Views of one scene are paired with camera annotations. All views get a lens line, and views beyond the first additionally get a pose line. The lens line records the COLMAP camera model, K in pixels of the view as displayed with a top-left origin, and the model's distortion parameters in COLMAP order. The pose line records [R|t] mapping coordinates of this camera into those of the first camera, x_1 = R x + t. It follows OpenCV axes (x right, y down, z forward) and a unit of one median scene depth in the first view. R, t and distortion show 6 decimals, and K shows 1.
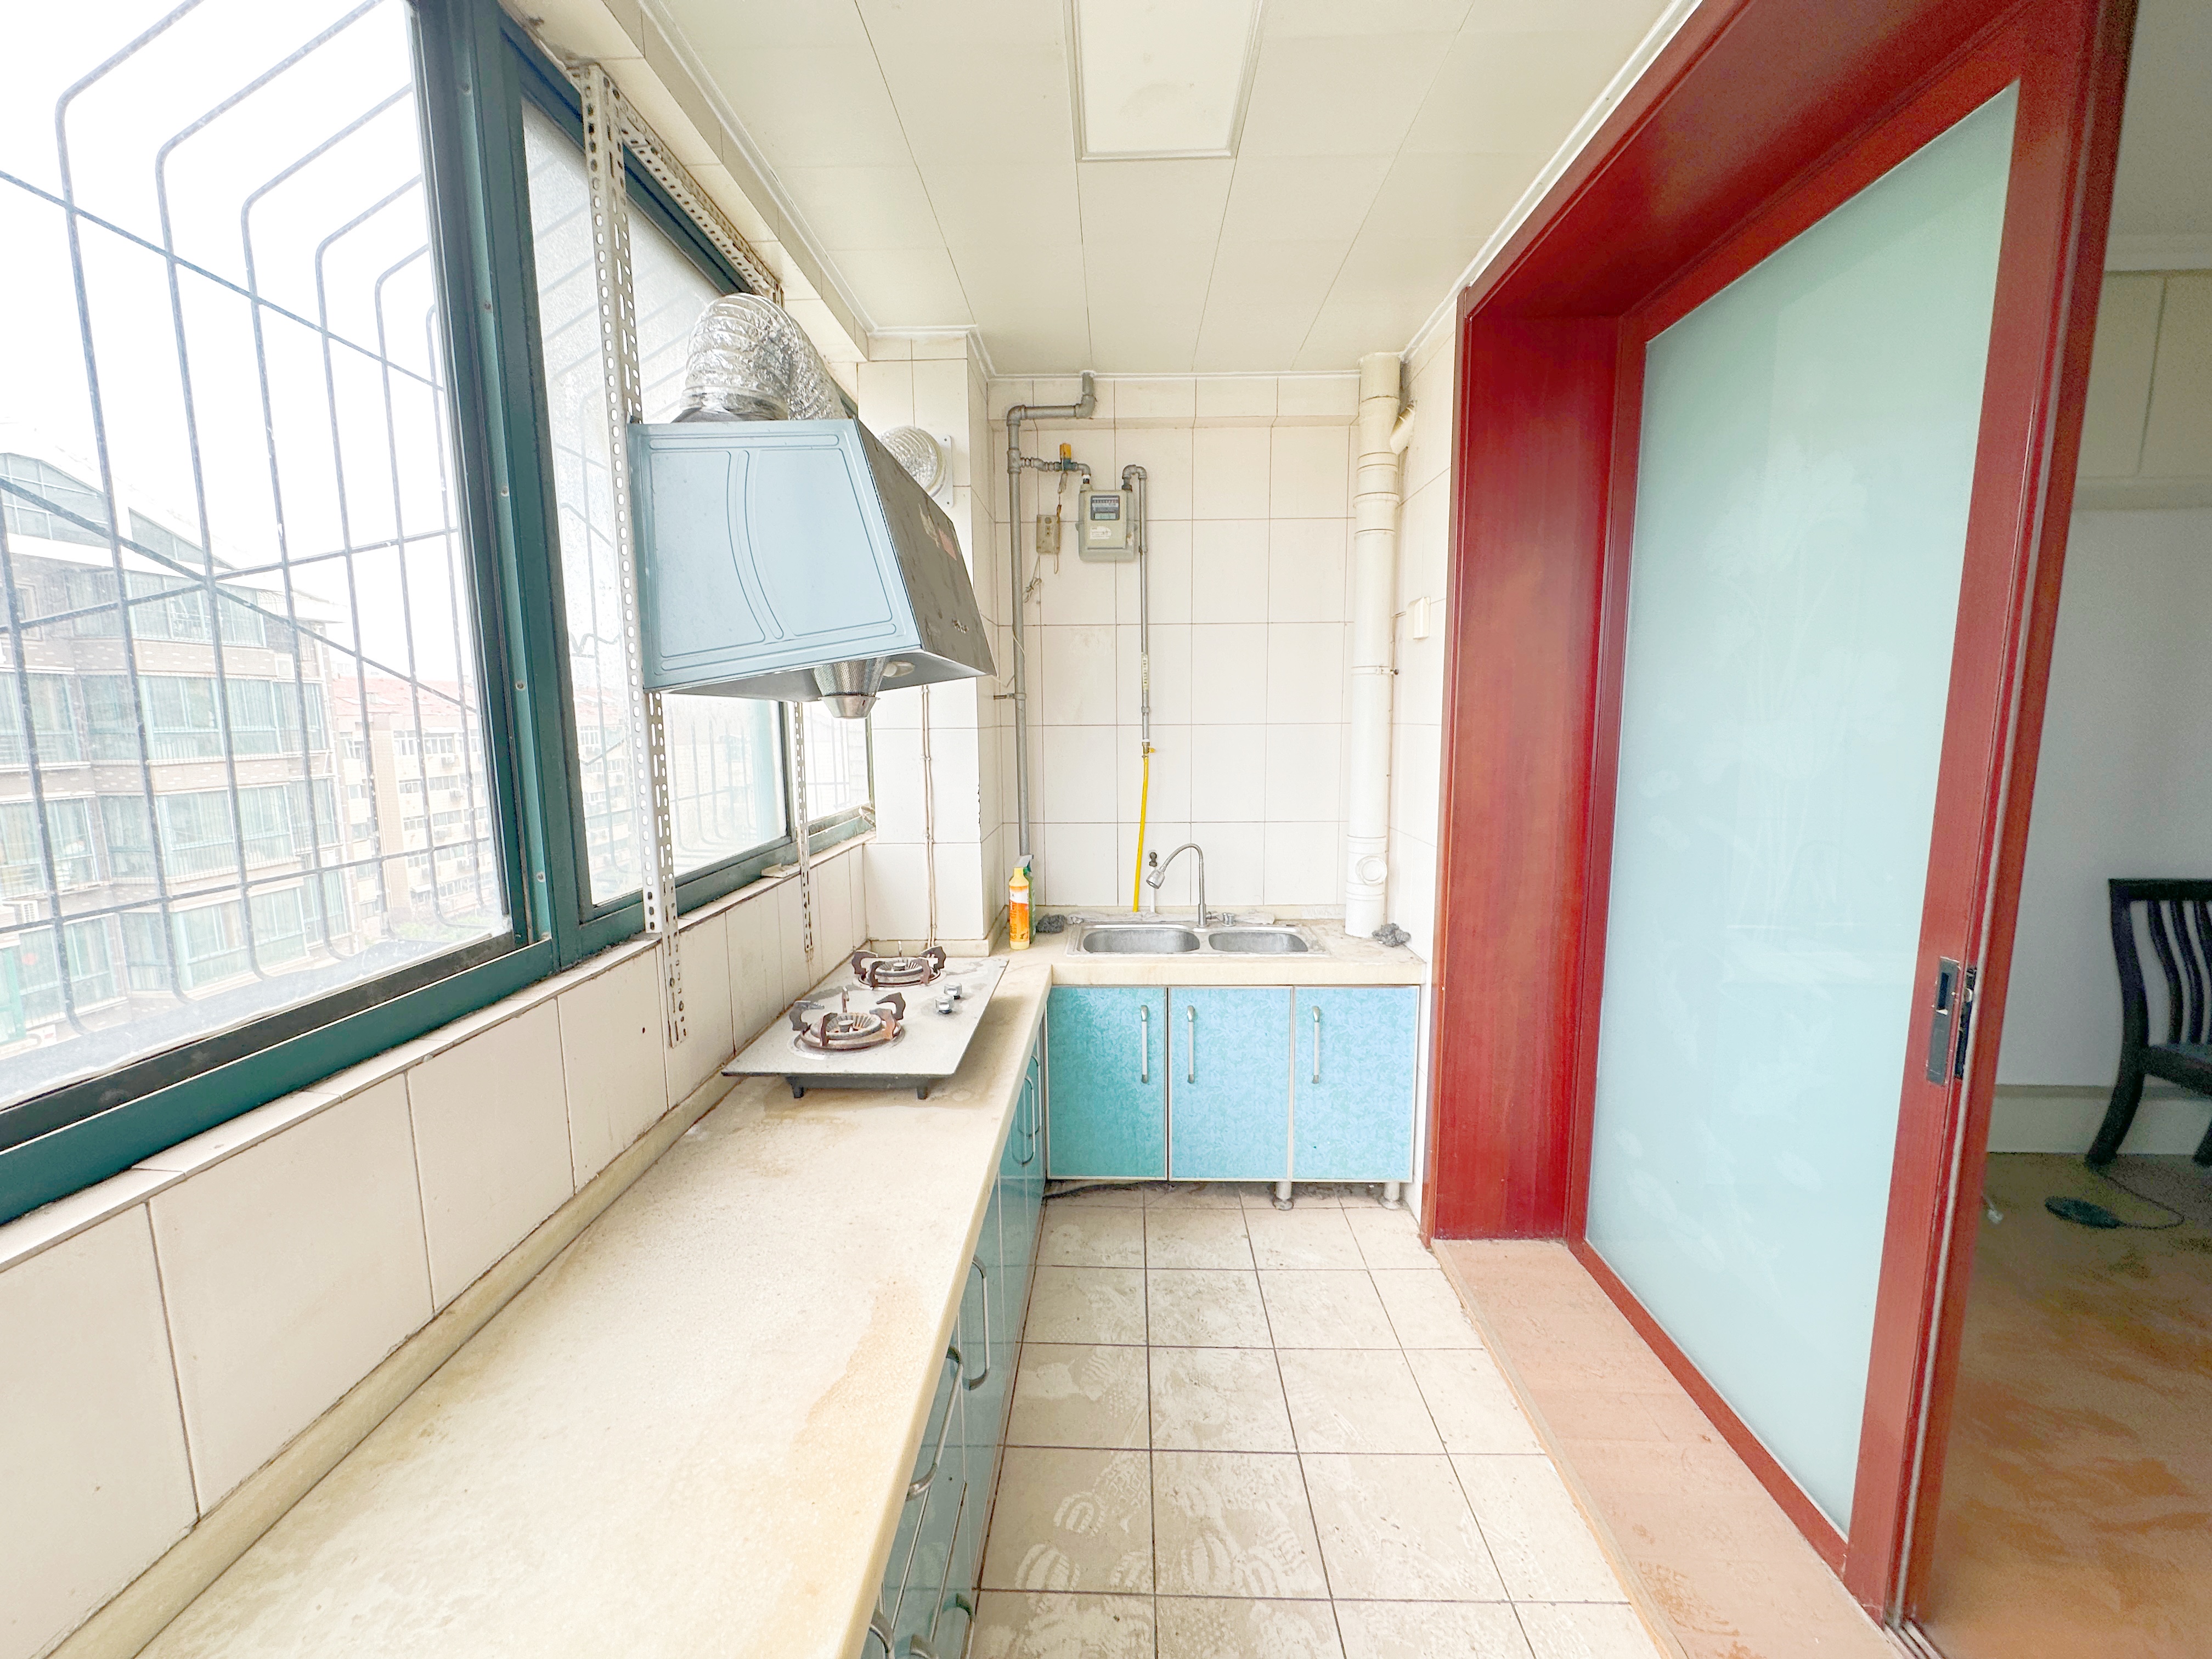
lens RADIAL K [[875.7, 0, 1106.0], [0, 875.7, 829.5], [0, 0, 1]] dist [-0.001407, -0.000231]
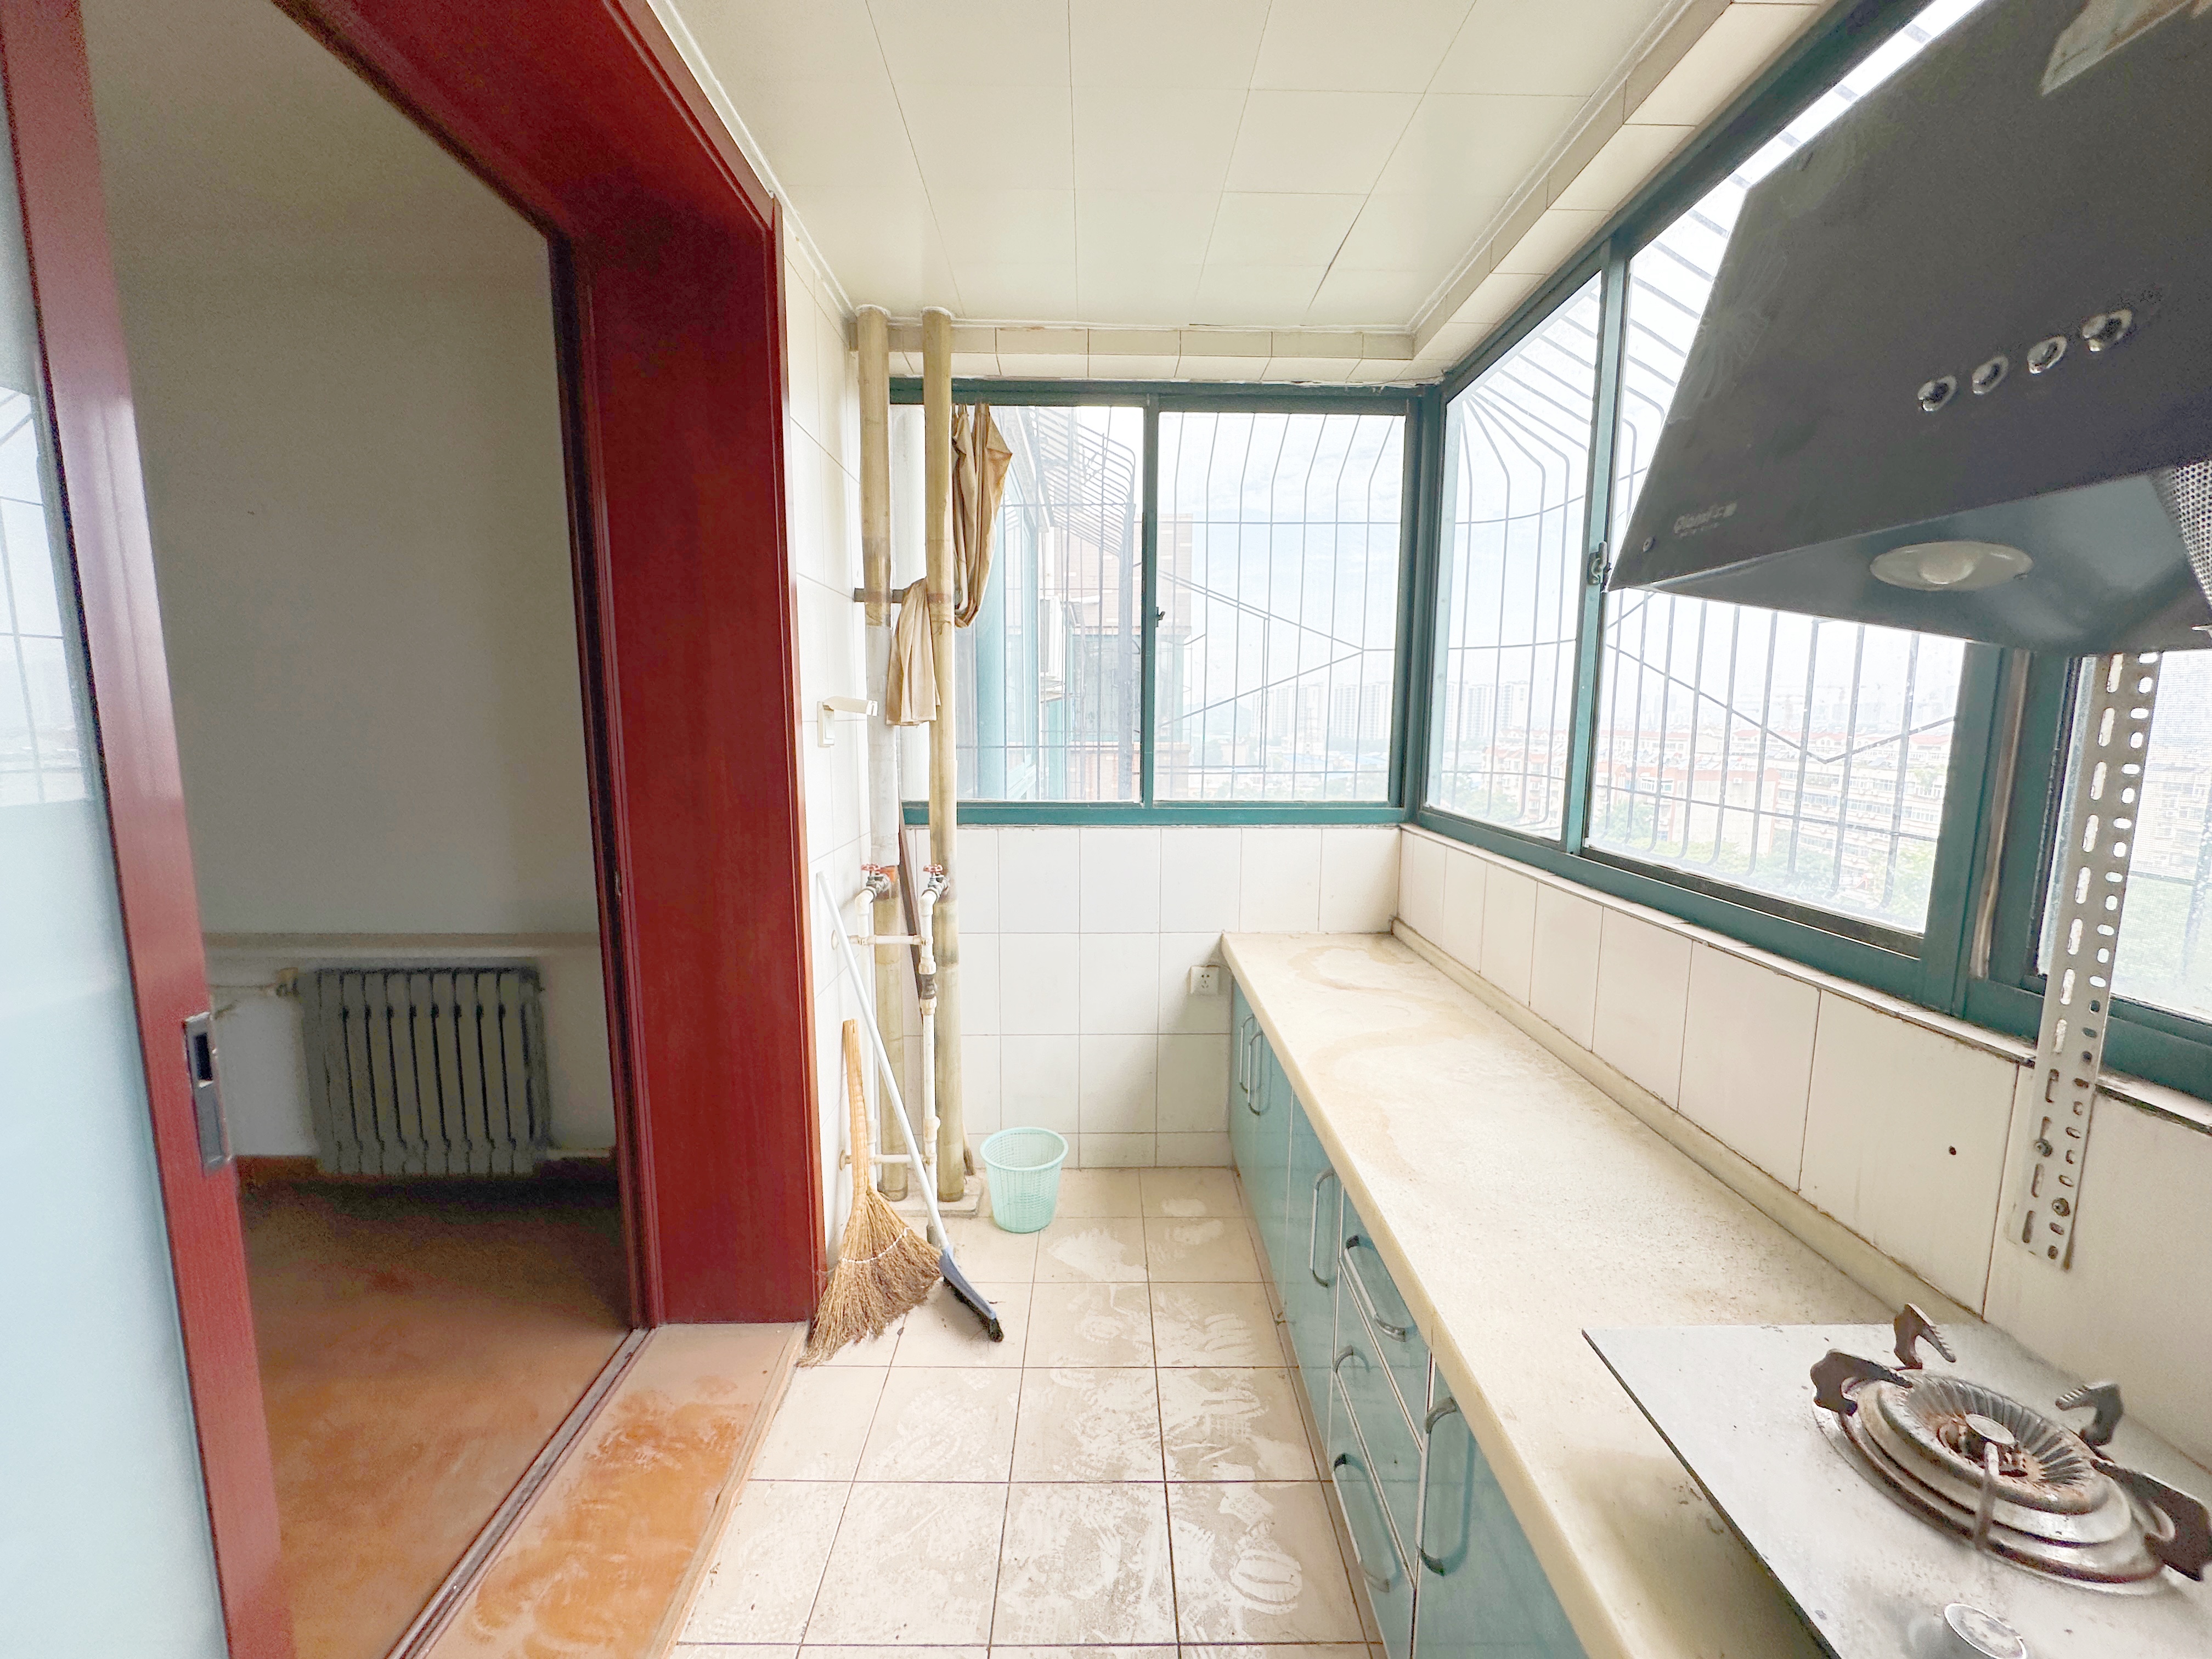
lens RADIAL K [[875.7, 0, 1106.0], [0, 875.7, 829.5], [0, 0, 1]] dist [-0.001407, -0.000231]
pose [[-0.999520, 0.004227, -0.030684, 0.162910], [-0.003938, 0.965260, 0.261260, -0.196108], [0.030722, 0.261255, -0.964781, 1.596104]]
